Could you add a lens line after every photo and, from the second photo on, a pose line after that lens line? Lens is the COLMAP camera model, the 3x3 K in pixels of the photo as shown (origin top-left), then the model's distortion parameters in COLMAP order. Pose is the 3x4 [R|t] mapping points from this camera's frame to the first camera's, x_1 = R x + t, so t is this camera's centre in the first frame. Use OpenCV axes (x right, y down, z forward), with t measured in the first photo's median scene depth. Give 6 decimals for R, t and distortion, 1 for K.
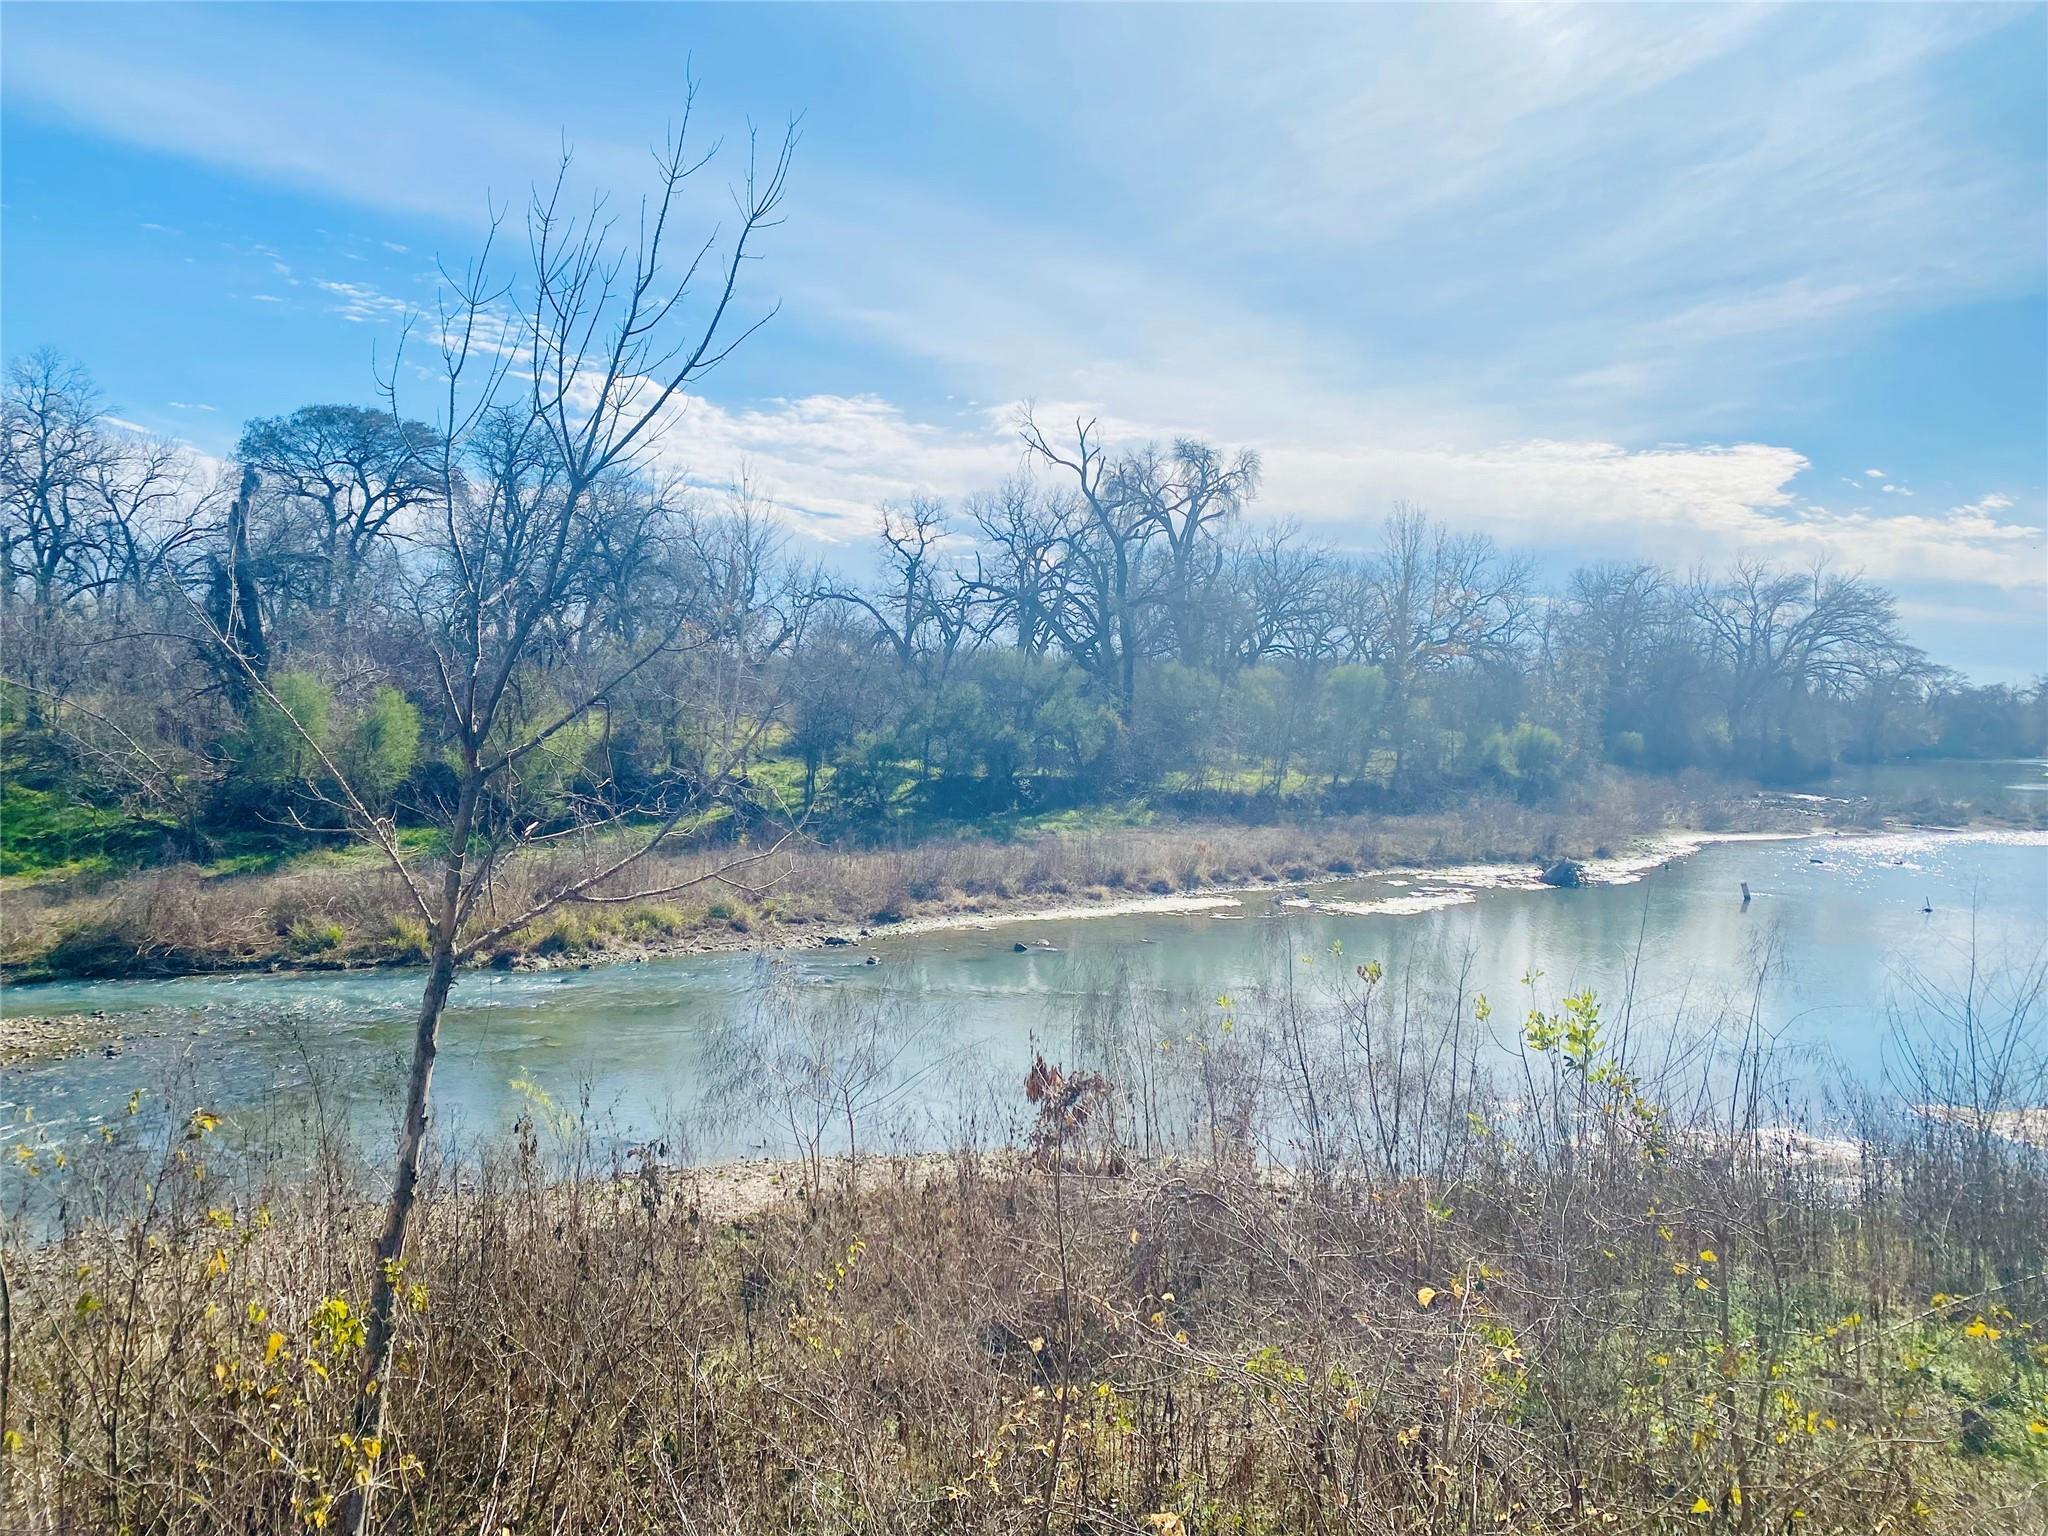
lens RADIAL K [[1522.7, 0, 1022.8], [0, 1522.7, 779.6], [0, 0, 1]] dist [0.159740, -0.273732]
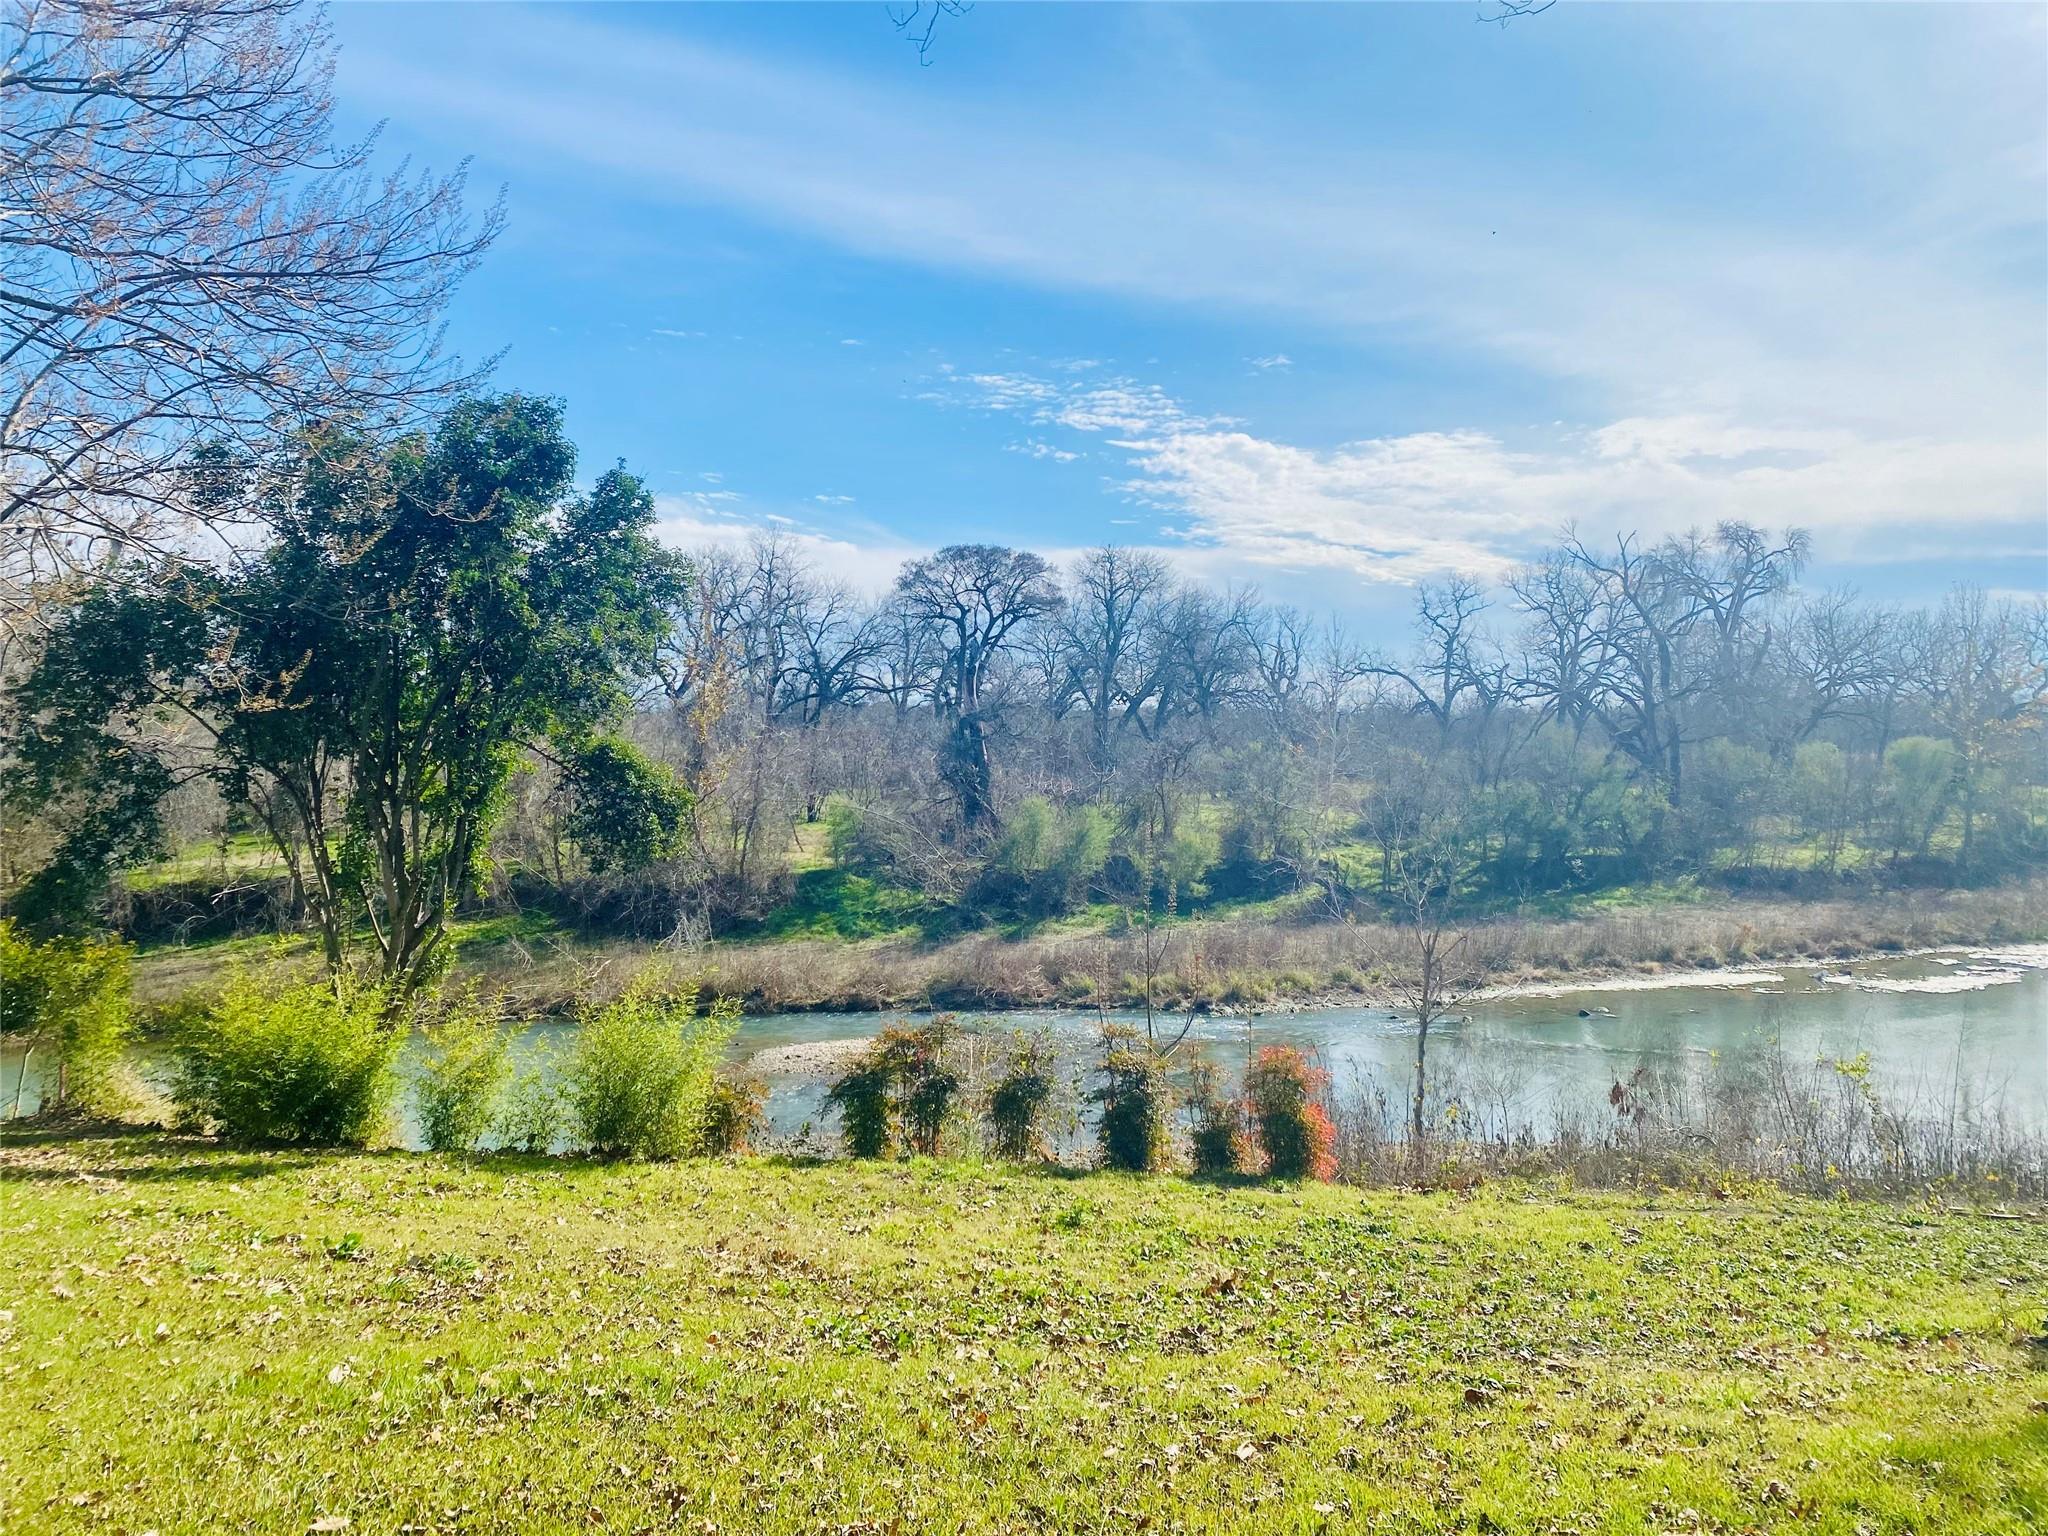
lens RADIAL K [[1523.0, 0, 954.9], [0, 1523.0, 765.5], [0, 0, 1]] dist [-0.027659, 0.000800]
pose [[0.929174, -0.020769, -0.369058, -0.010782], [0.006293, 0.999164, -0.040385, -0.027701], [0.369588, 0.035203, 0.928529, -0.215300]]
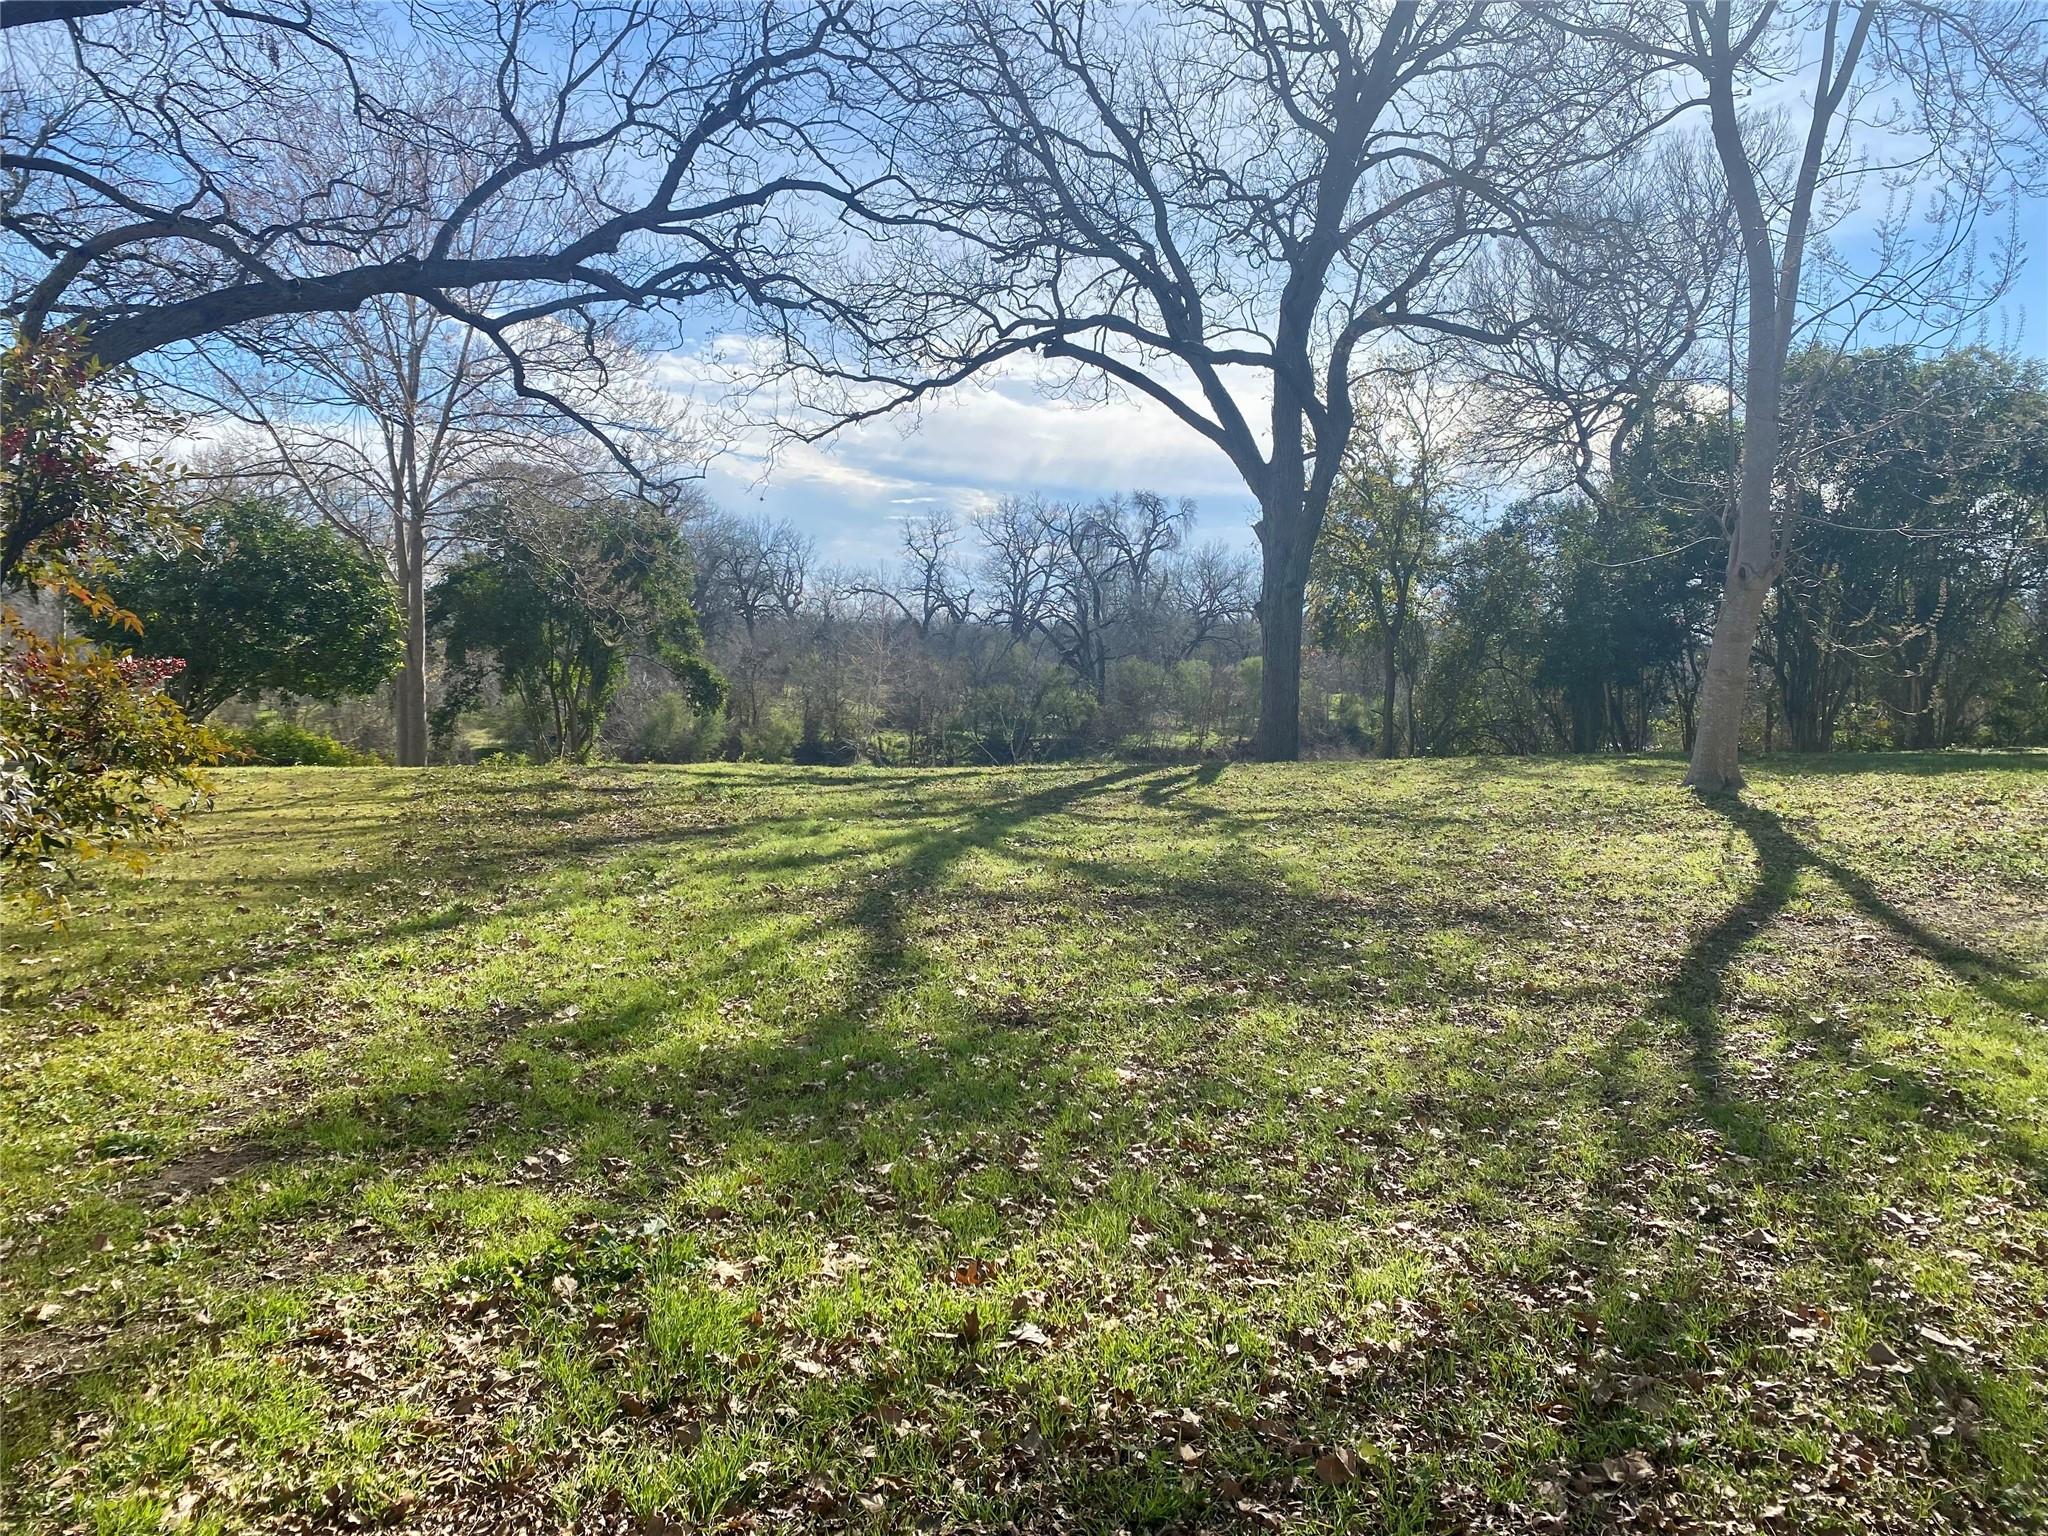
lens RADIAL K [[1523.0, 0, 954.9], [0, 1523.0, 765.5], [0, 0, 1]] dist [-0.027659, 0.000800]
pose [[0.999717, -0.003614, -0.023496, -0.048357], [0.004233, 0.999645, 0.026320, -0.017710], [0.023393, -0.026412, 0.999377, -0.601530]]
